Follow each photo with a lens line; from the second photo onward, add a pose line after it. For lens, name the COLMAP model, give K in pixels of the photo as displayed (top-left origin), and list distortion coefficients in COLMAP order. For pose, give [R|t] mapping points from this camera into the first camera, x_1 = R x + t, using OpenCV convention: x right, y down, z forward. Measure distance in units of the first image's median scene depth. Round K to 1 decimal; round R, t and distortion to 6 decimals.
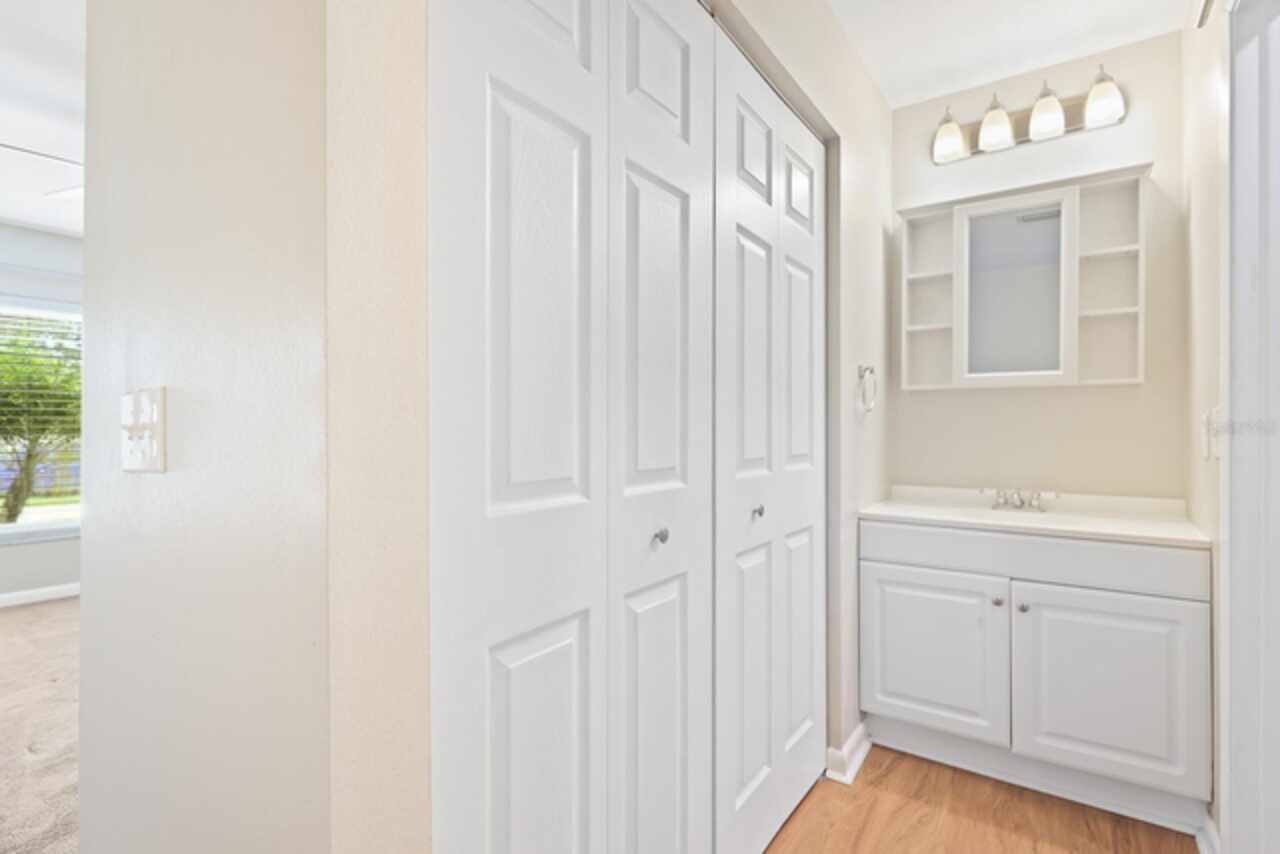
lens RADIAL K [[614.0, 0, 640.0], [0, 614.0, 427.0], [0, 0, 1]] dist [-0.001695, -0.000515]
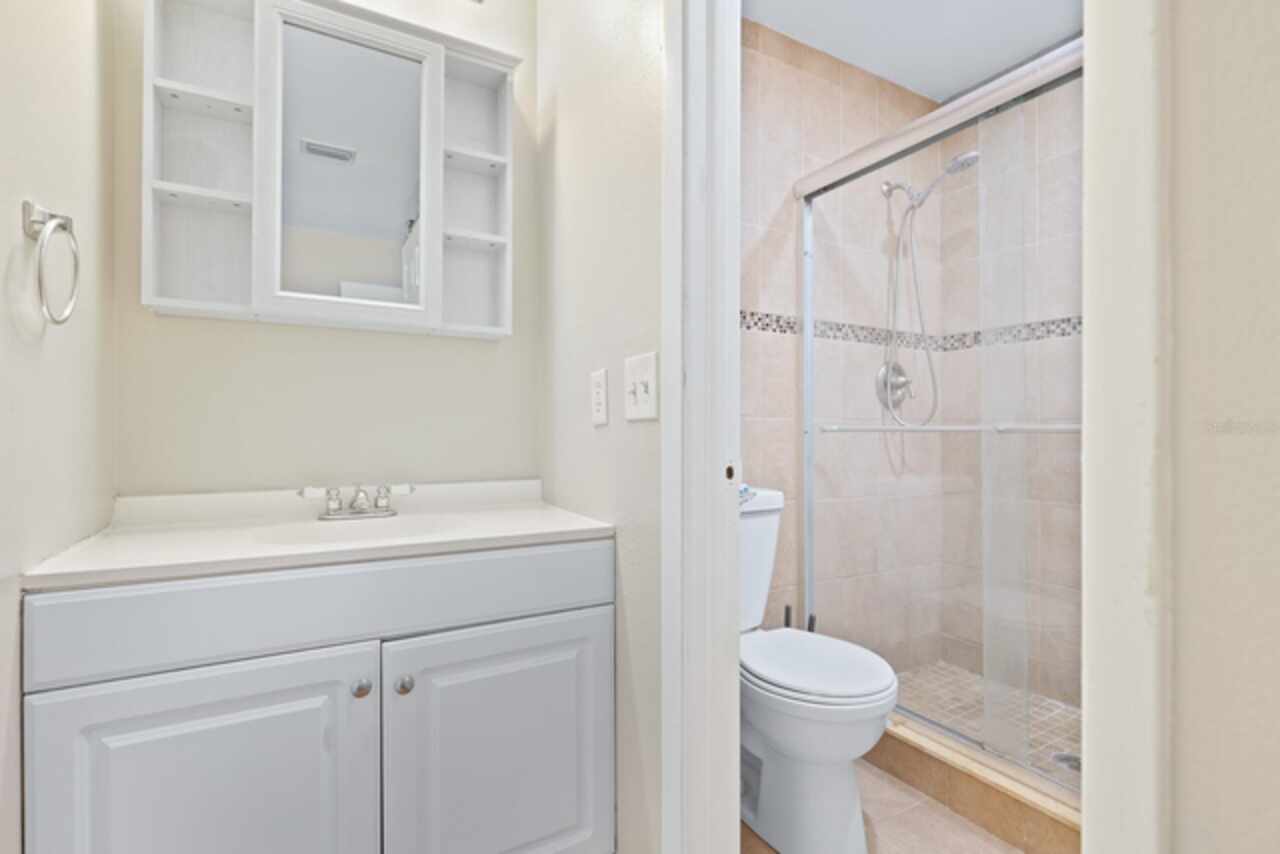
lens RADIAL K [[607.7, 0, 643.2], [0, 607.7, 429.4], [0, 0, 1]] dist [-0.000705, 0.000154]
pose [[0.418613, 0.002632, 0.908161, 0.170720], [-0.002329, 0.999996, -0.001824, 0.045930], [-0.908162, -0.001352, 0.418618, 0.479162]]
